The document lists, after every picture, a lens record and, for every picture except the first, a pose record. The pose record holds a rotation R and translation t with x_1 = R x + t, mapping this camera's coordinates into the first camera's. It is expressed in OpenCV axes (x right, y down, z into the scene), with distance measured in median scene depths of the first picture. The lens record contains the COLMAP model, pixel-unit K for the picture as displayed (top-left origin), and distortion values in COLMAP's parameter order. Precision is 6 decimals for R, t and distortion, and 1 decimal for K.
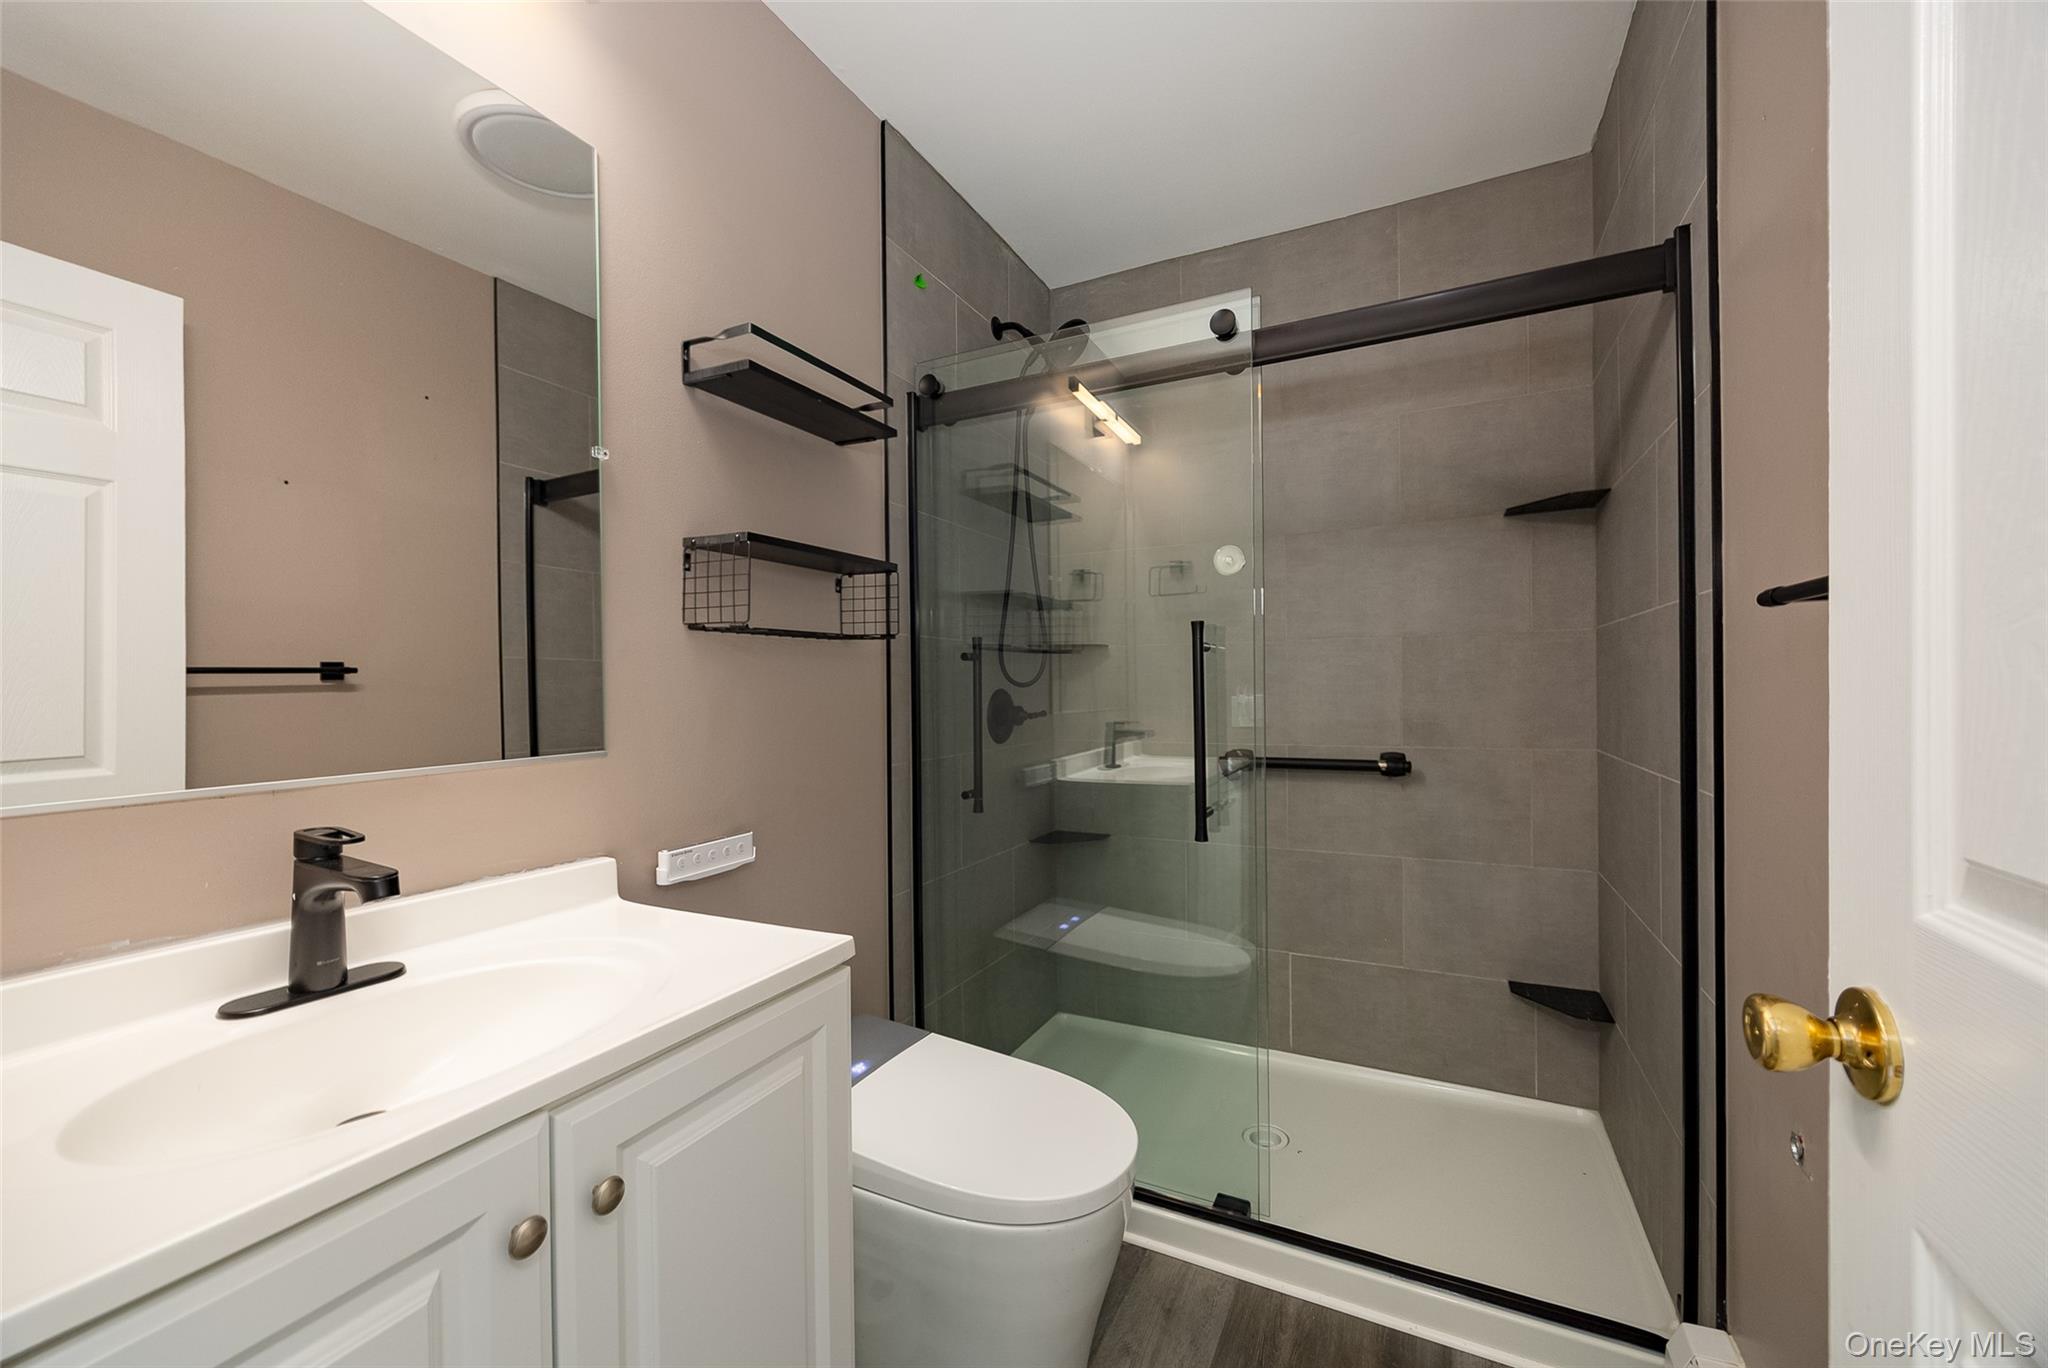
lens RADIAL K [[800.7, 0, 1018.1], [0, 800.7, 685.1], [0, 0, 1]] dist [-0.002991, 0.000139]
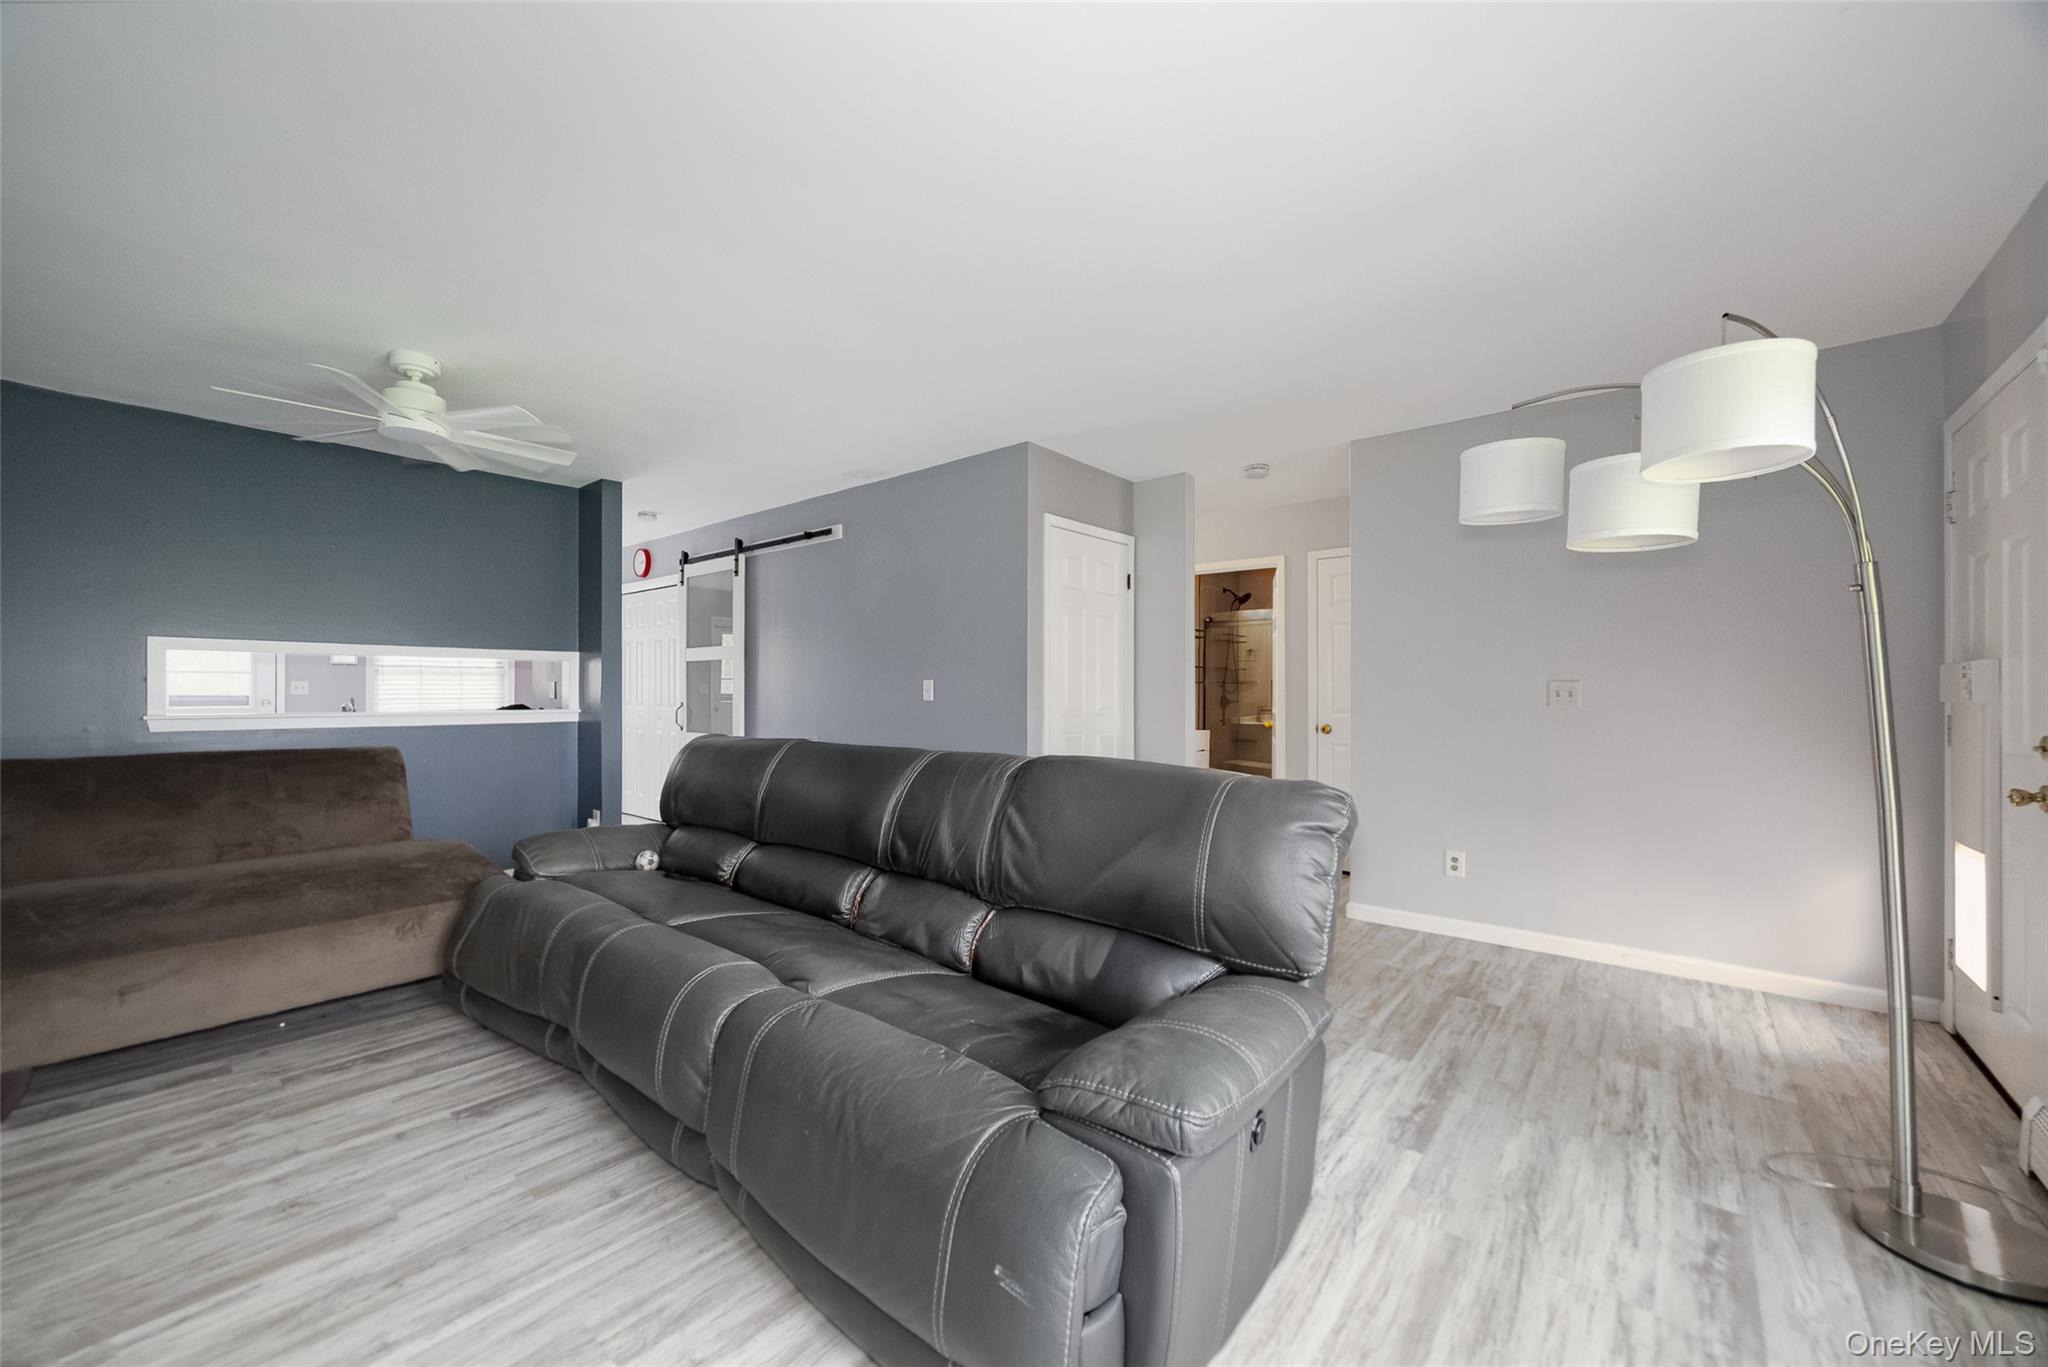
lens RADIAL K [[800.7, 0, 1023.0], [0, 800.7, 685.6], [0, 0, 1]] dist [-0.002991, 0.000139]
pose [[0.974033, 0.011026, -0.226138, -0.075842], [-0.011744, 0.999929, -0.001833, -0.016103], [0.226102, 0.004441, 0.974094, -2.402643]]
